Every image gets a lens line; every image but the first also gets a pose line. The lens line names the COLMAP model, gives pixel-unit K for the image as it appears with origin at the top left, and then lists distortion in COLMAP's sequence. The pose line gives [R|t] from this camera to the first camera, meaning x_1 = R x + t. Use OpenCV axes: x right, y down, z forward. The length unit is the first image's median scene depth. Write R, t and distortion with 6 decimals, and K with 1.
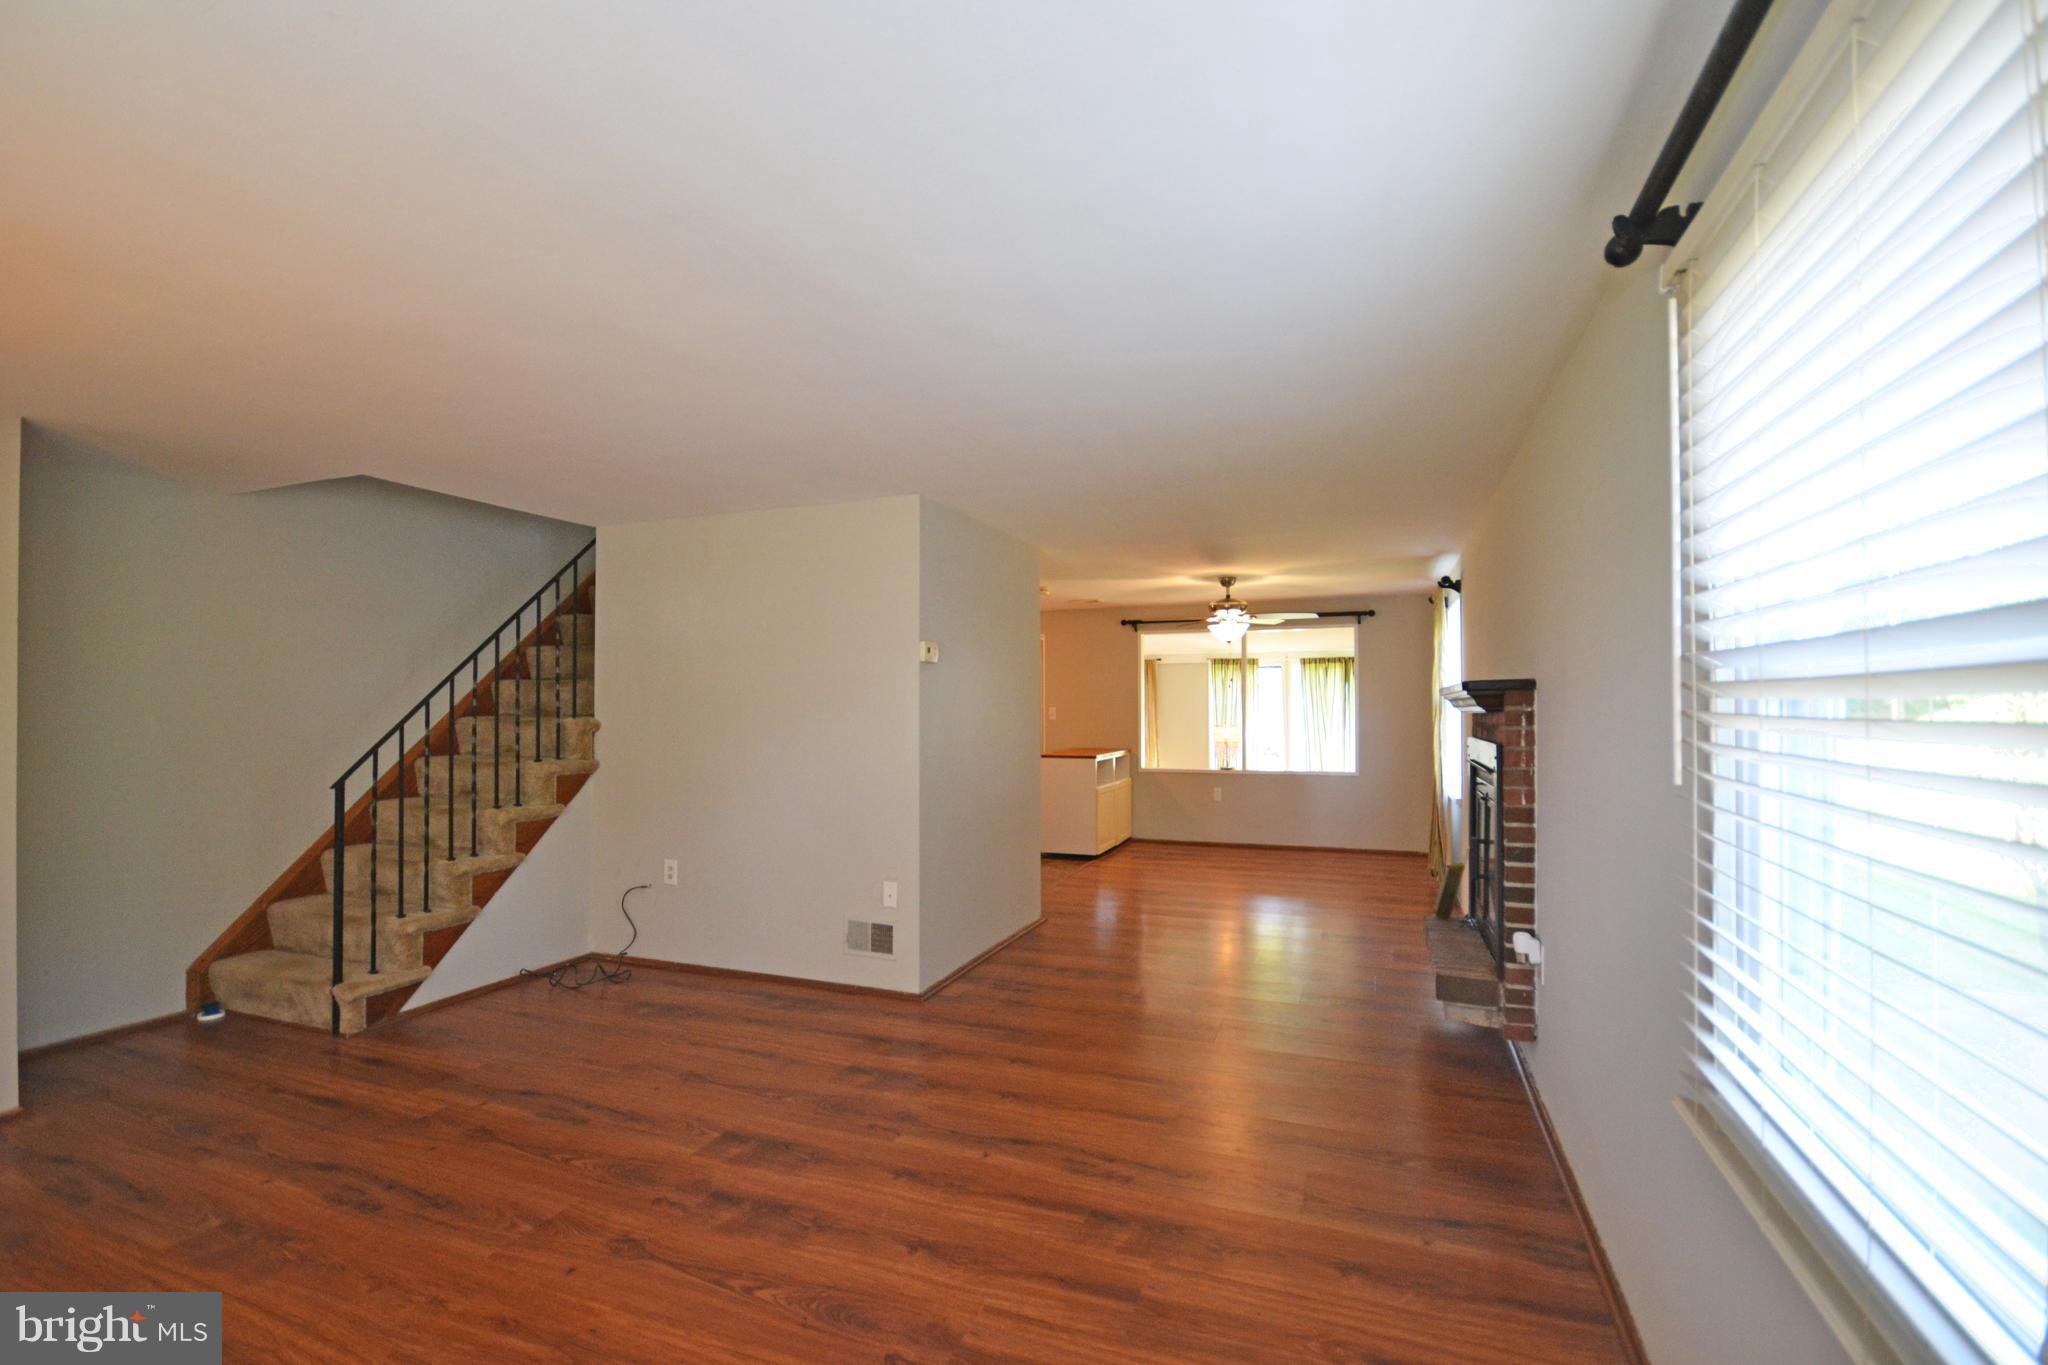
lens RADIAL K [[912.5, 0, 1018.9], [0, 912.5, 695.7], [0, 0, 1]] dist [0.009327, -0.010382]
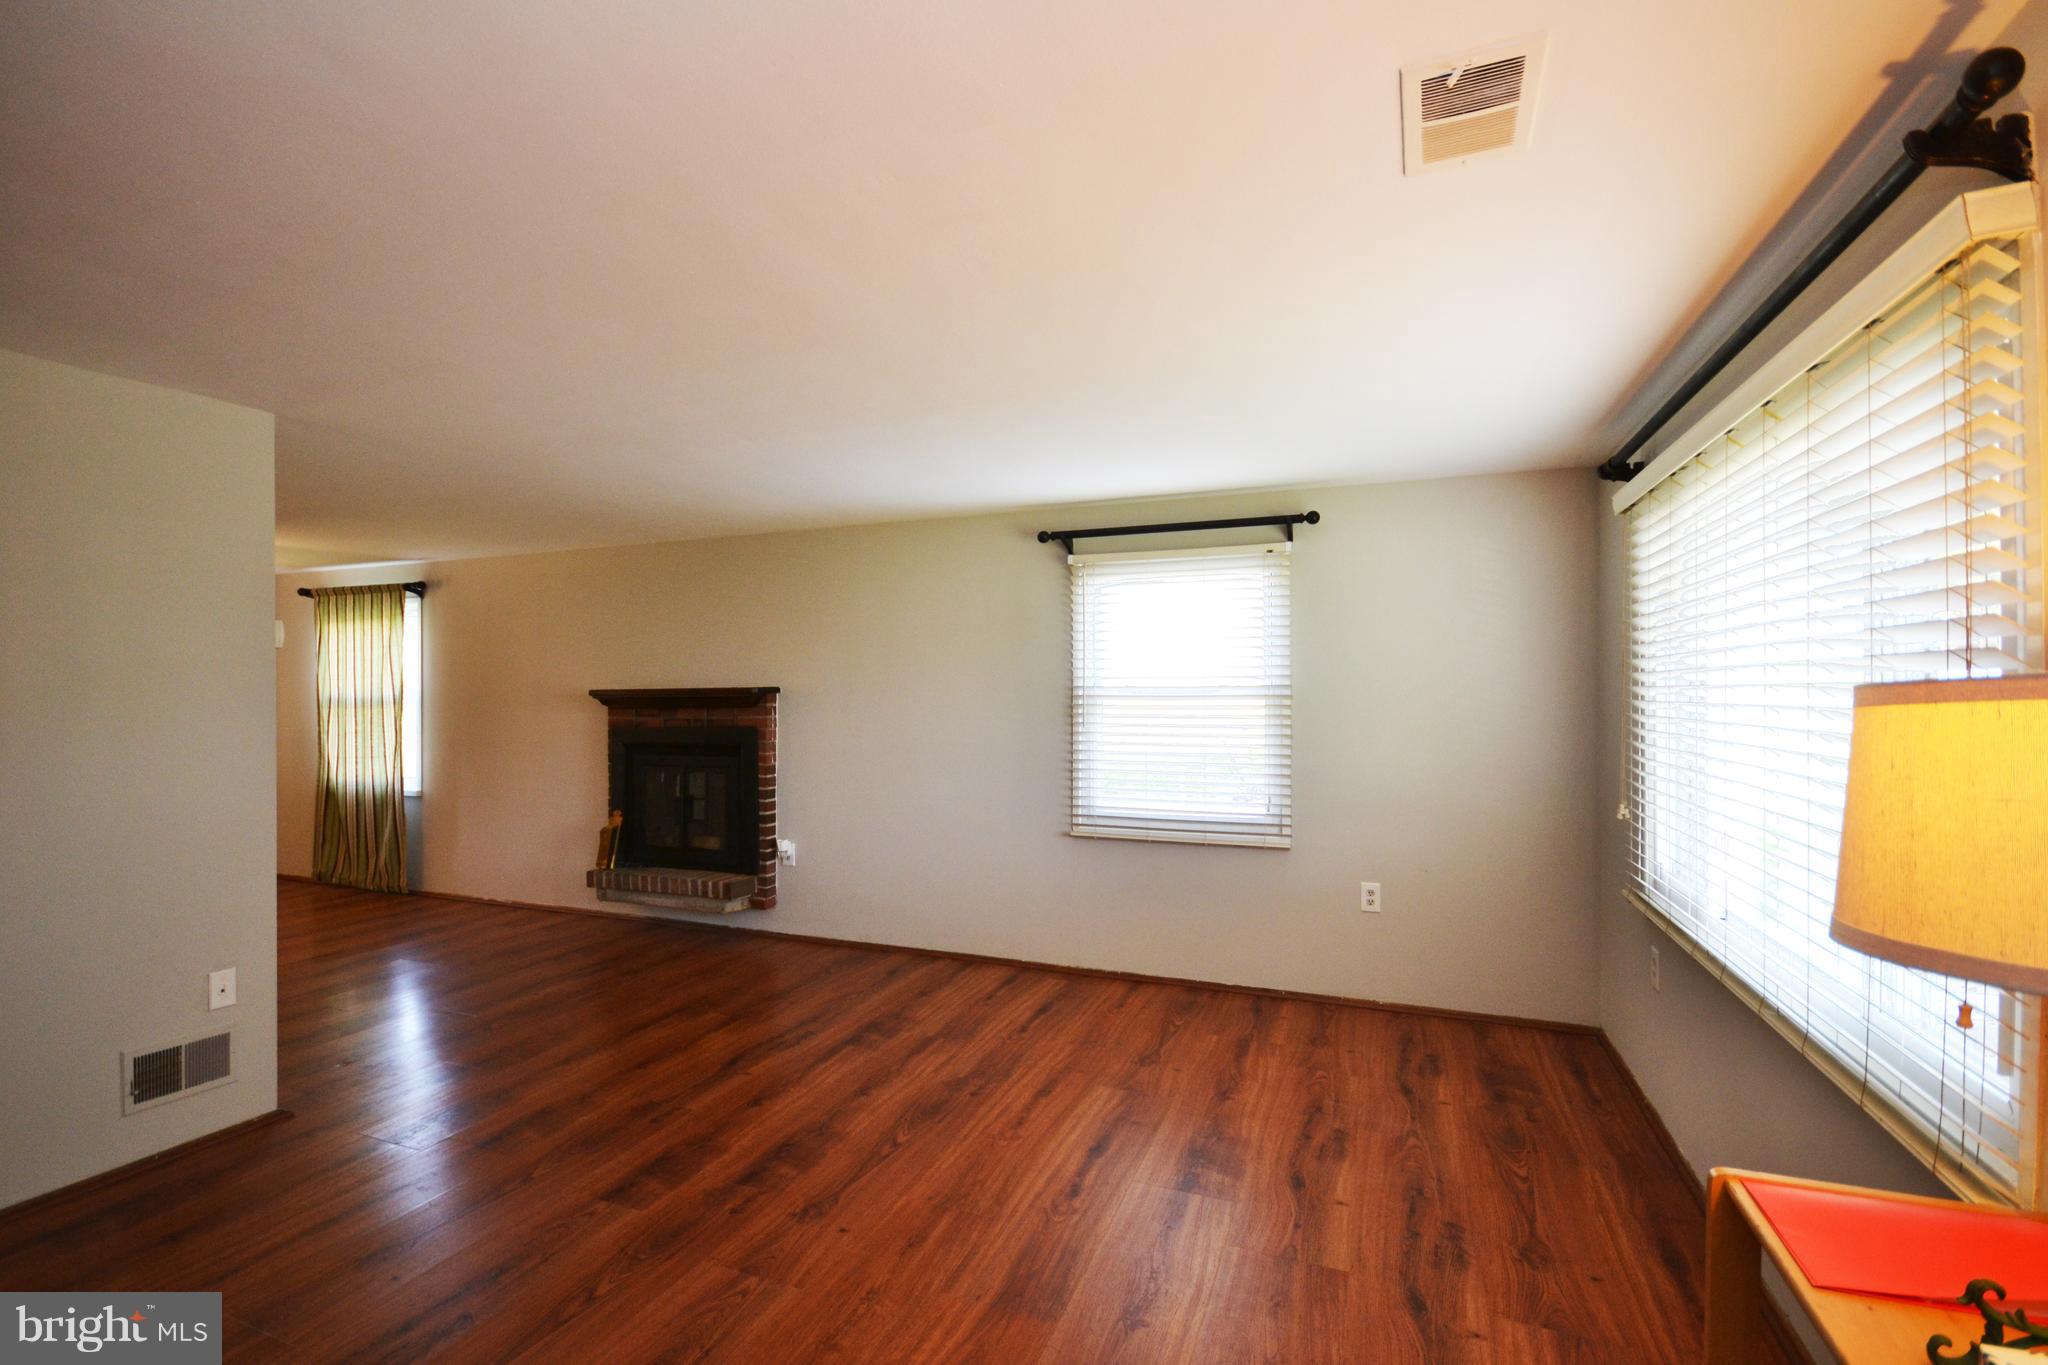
lens RADIAL K [[911.4, 0, 1017.1], [0, 911.4, 692.3], [0, 0, 1]] dist [-0.000333, -0.000189]
pose [[0.007086, 0.006052, 0.999957, -1.307566], [-0.007157, 0.999956, -0.006001, -0.003256], [-0.999949, -0.007114, 0.007129, 0.657168]]
